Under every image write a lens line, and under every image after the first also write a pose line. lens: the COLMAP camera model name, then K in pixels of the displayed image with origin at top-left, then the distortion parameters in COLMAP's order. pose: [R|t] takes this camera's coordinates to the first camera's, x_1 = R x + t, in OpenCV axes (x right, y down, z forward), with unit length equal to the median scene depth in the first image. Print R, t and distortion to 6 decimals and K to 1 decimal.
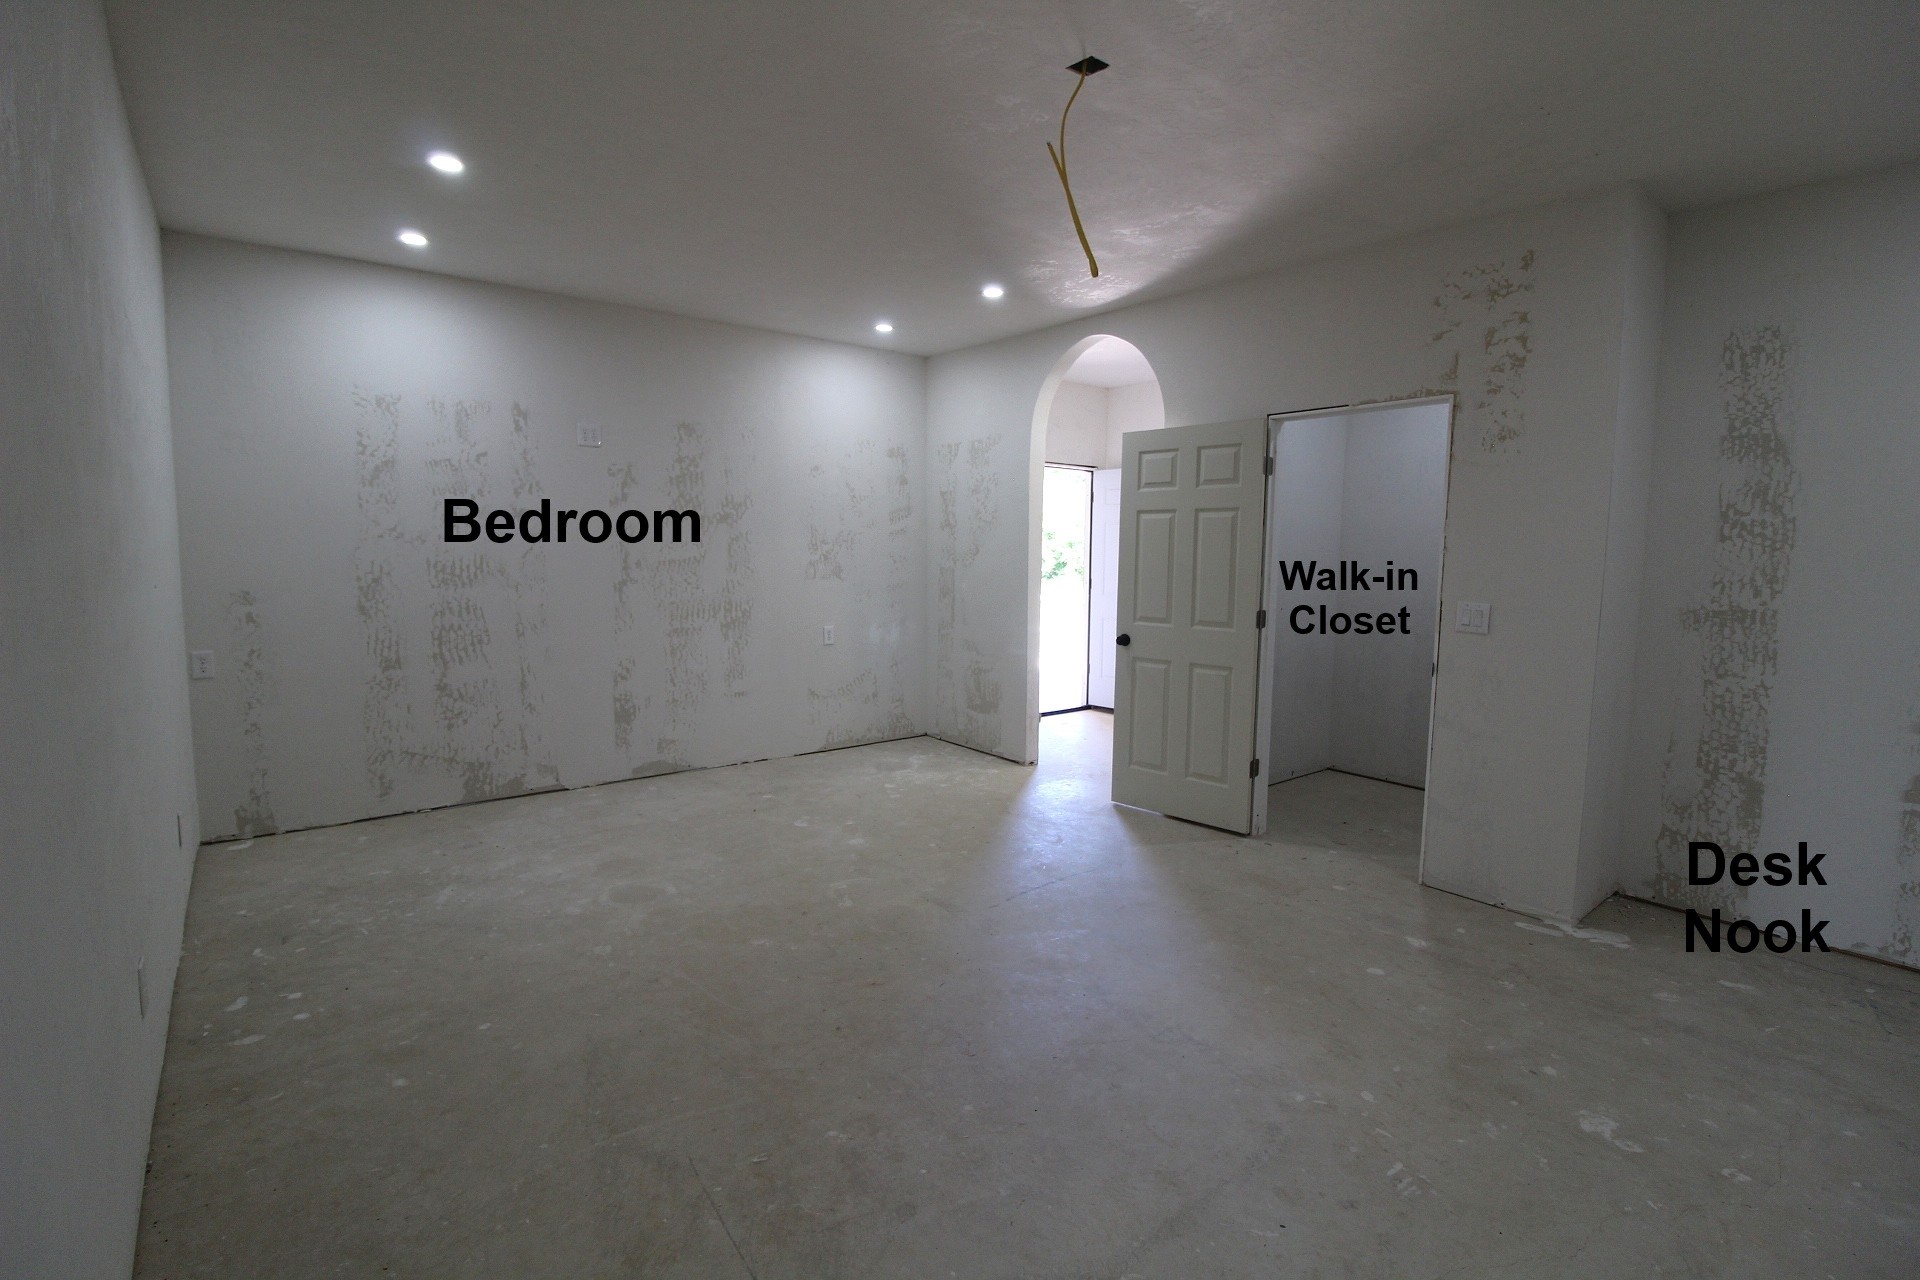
lens RADIAL K [[902.8, 0, 964.3], [0, 902.8, 638.2], [0, 0, 1]] dist [-0.008534, -0.003081]
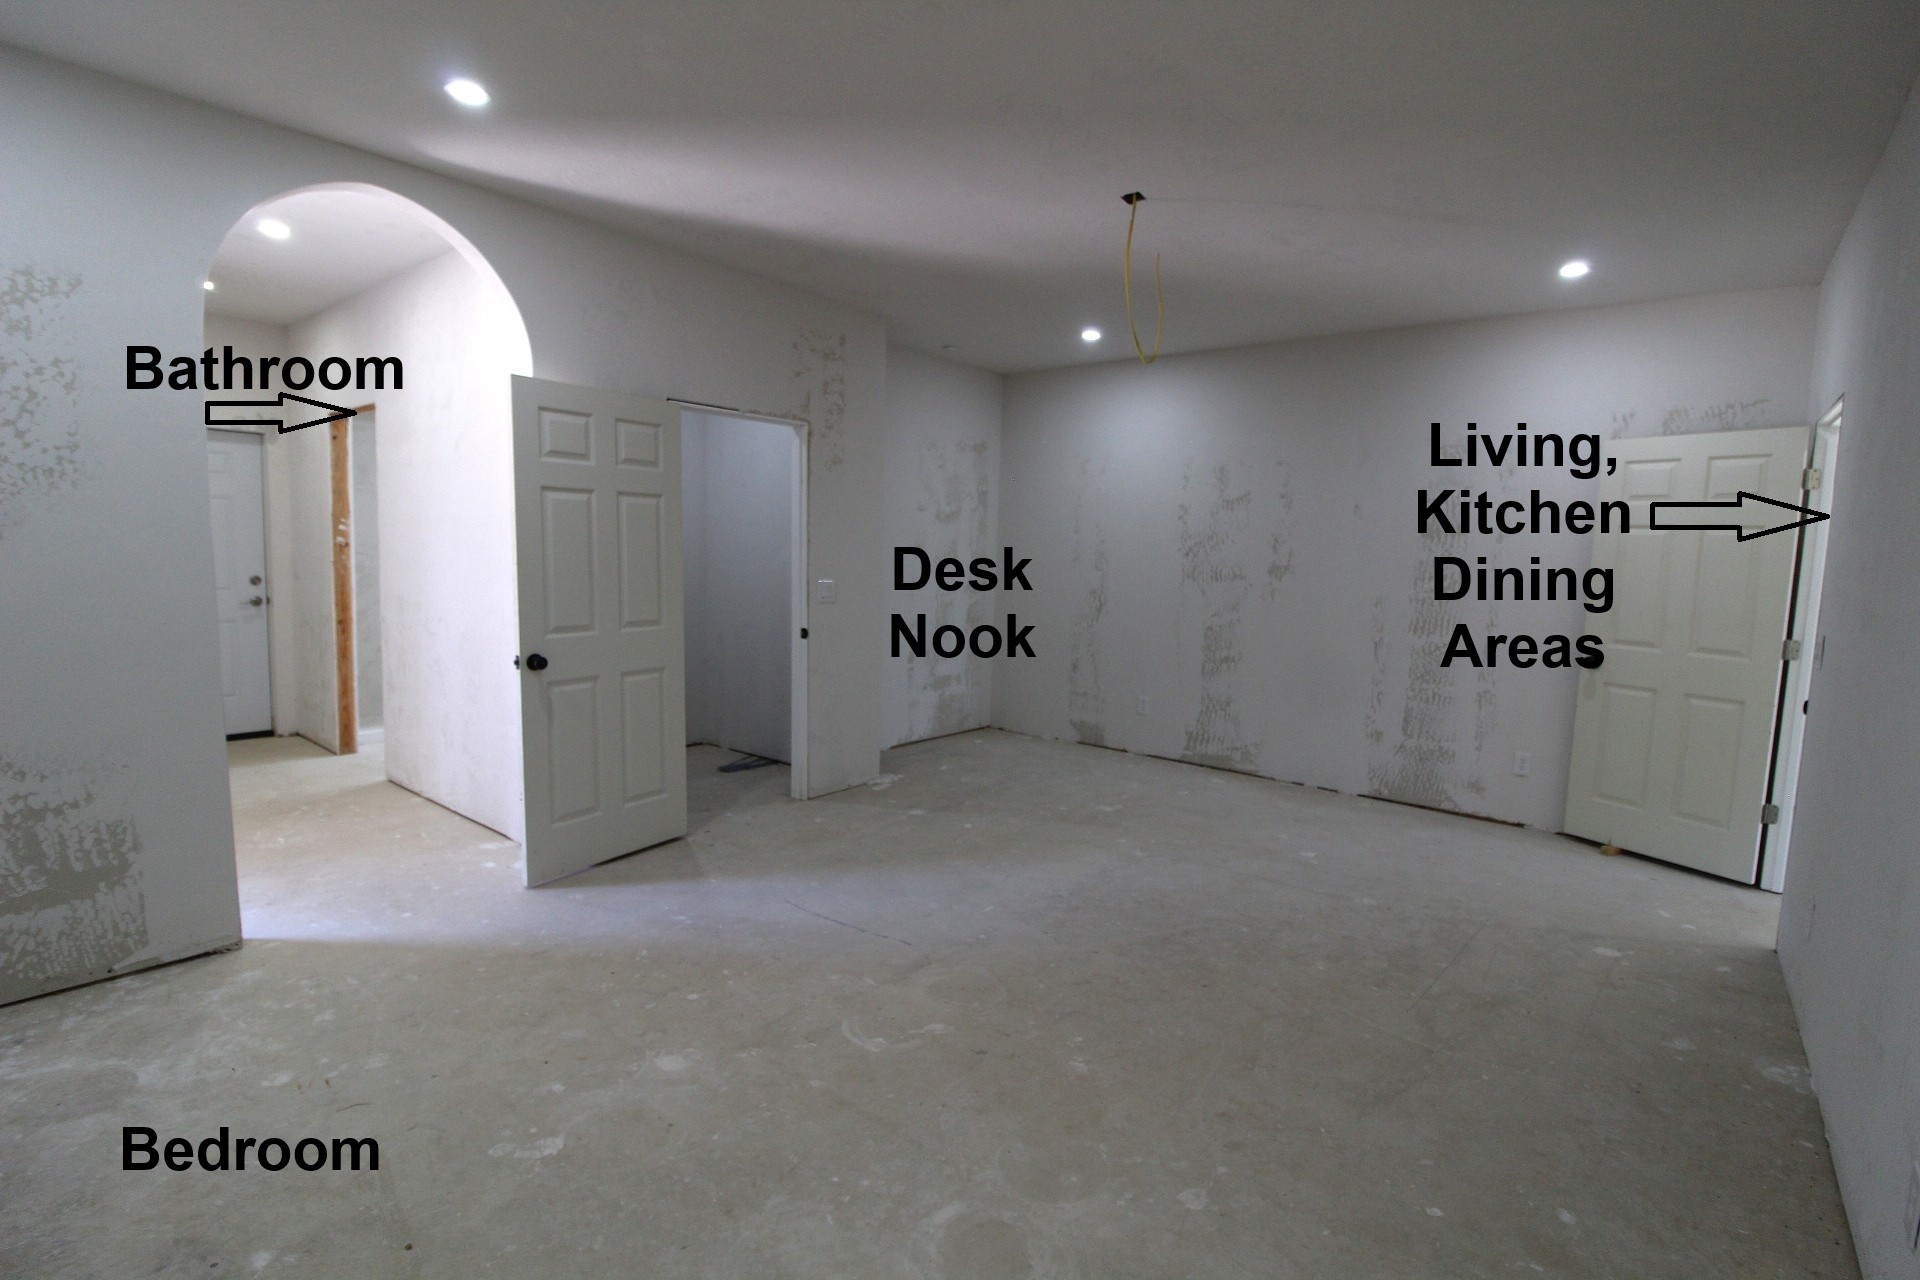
lens RADIAL K [[902.8, 0, 963.2], [0, 902.8, 638.5], [0, 0, 1]] dist [-0.008534, -0.003081]
pose [[-0.230305, -0.119751, 0.965722, -0.680082], [0.066243, 0.988168, 0.138332, -0.106703], [-0.970861, 0.095831, -0.219647, 0.919781]]
